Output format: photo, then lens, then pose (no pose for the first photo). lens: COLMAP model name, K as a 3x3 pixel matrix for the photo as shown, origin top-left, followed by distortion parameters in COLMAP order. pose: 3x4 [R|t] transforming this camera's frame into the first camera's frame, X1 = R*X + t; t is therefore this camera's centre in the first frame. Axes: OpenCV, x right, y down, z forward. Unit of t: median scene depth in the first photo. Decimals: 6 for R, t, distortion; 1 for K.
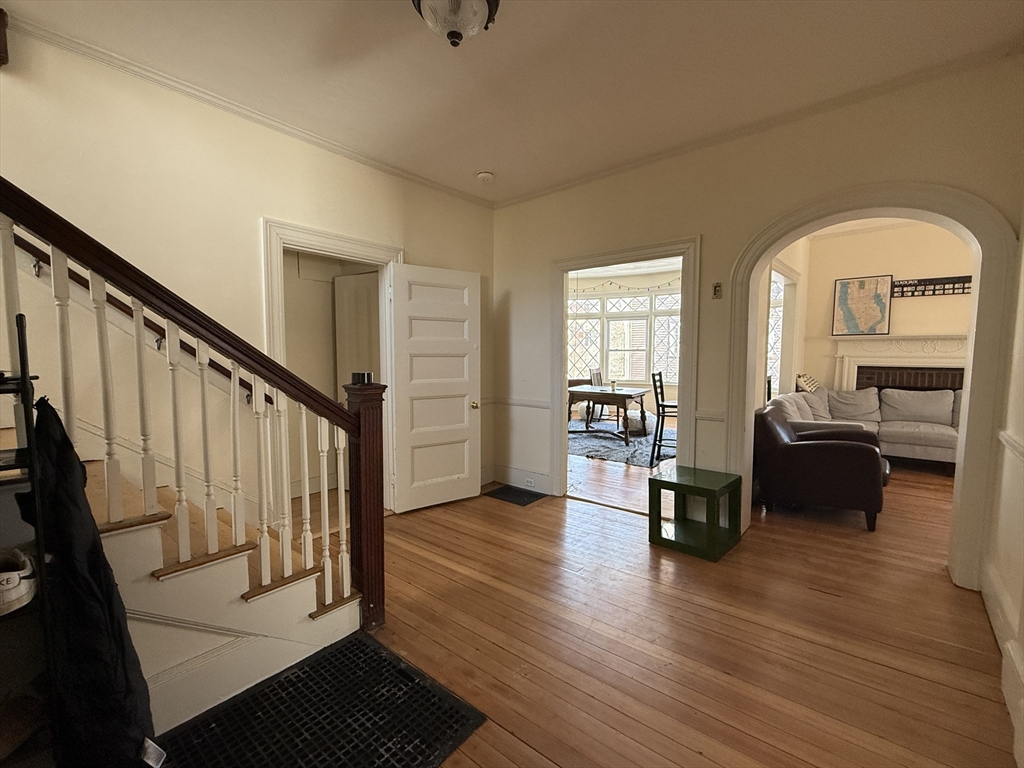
lens RADIAL K [[449.8, 0, 512.0], [0, 449.8, 384.0], [0, 0, 1]] dist [0.000633, 0.000088]
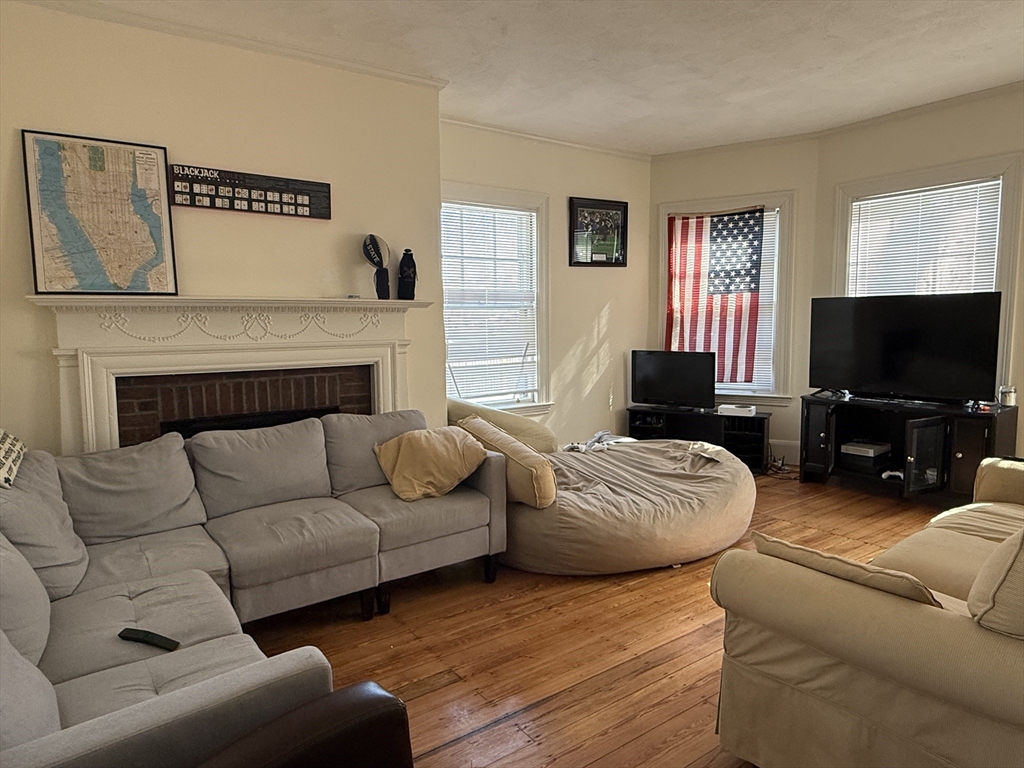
lens RADIAL K [[642.4, 0, 513.9], [0, 642.4, 390.4], [0, 0, 1]] dist [-0.002772, 0.003474]
pose [[0.253536, -0.105334, 0.961574, 0.347651], [0.081842, 0.992825, 0.087178, -0.050769], [-0.963858, 0.056595, 0.260338, 0.561325]]
